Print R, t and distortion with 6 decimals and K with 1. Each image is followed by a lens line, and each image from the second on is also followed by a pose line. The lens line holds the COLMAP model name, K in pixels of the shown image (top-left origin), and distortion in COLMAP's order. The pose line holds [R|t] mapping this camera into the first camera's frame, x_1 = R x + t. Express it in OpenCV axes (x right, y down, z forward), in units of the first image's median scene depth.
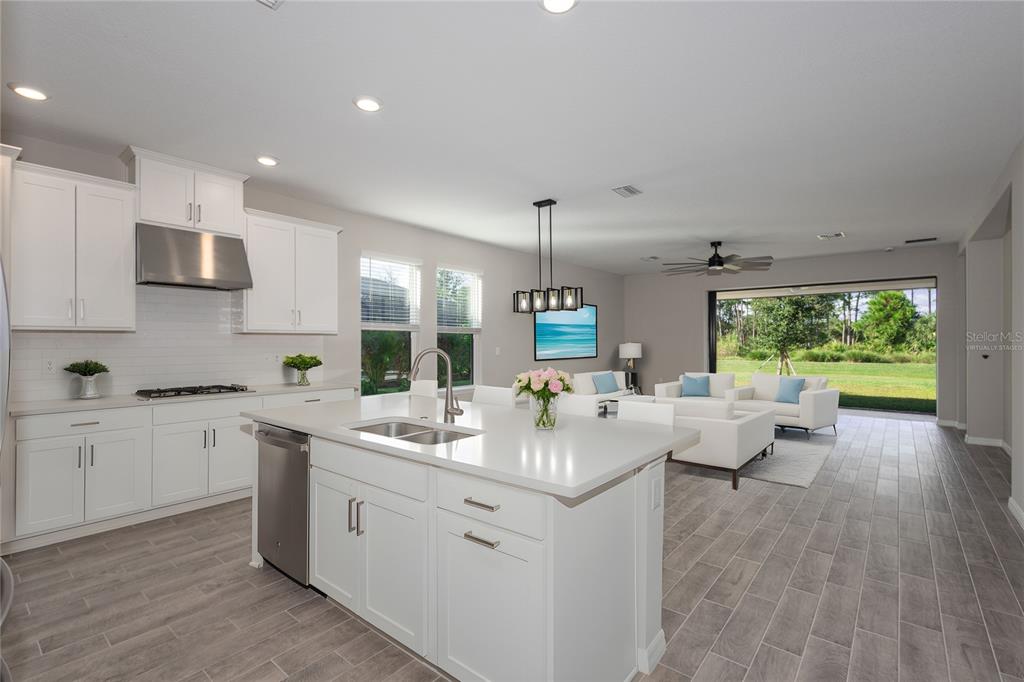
lens RADIAL K [[473.2, 0, 508.4], [0, 473.2, 344.2], [0, 0, 1]] dist [0.017605, -0.000696]
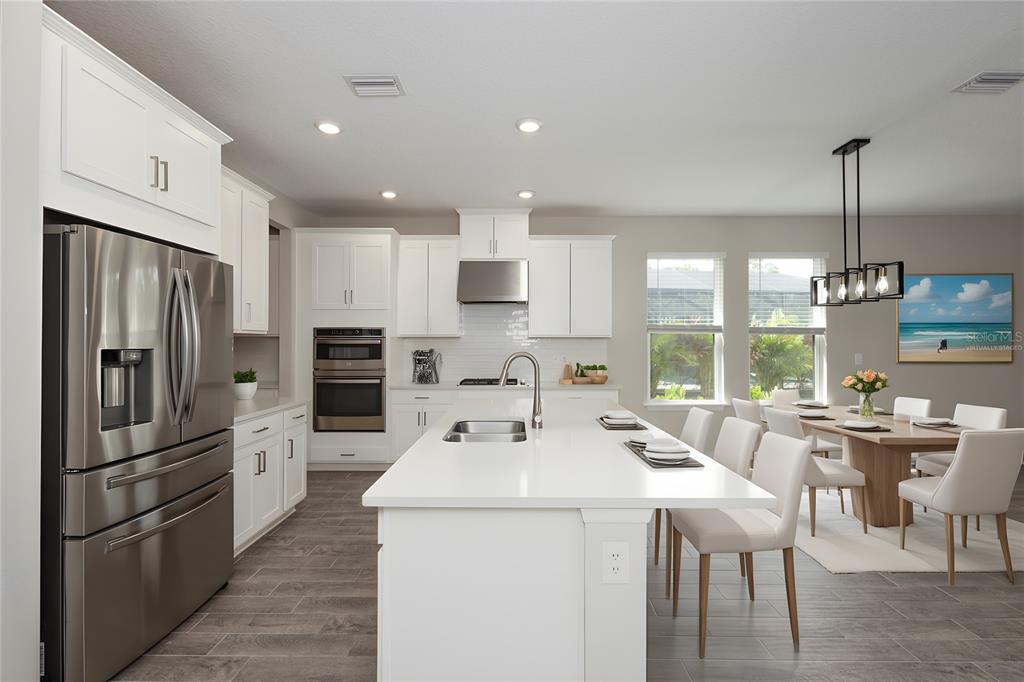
lens RADIAL K [[473.2, 0, 508.1], [0, 473.2, 345.7], [0, 0, 1]] dist [0.017605, -0.000696]
pose [[0.632263, 0.001836, -0.774751, 0.374934], [-0.006548, 0.999974, -0.002975, 0.000137], [0.774726, 0.006954, 0.632259, 0.205788]]
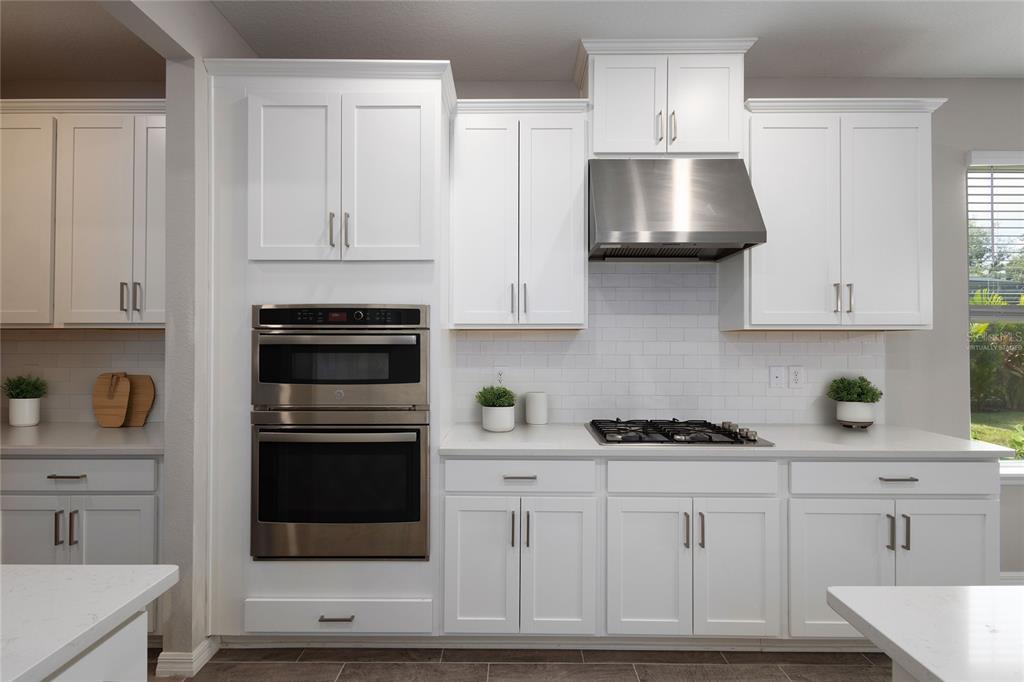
lens RADIAL K [[473.2, 0, 516.2], [0, 473.2, 332.7], [0, 0, 1]] dist [0.017605, -0.000696]
pose [[0.635561, -0.017760, -0.771847, -0.325975], [-0.003098, 0.999669, -0.025553, -0.006673], [0.772045, 0.018632, 0.635295, 0.485497]]
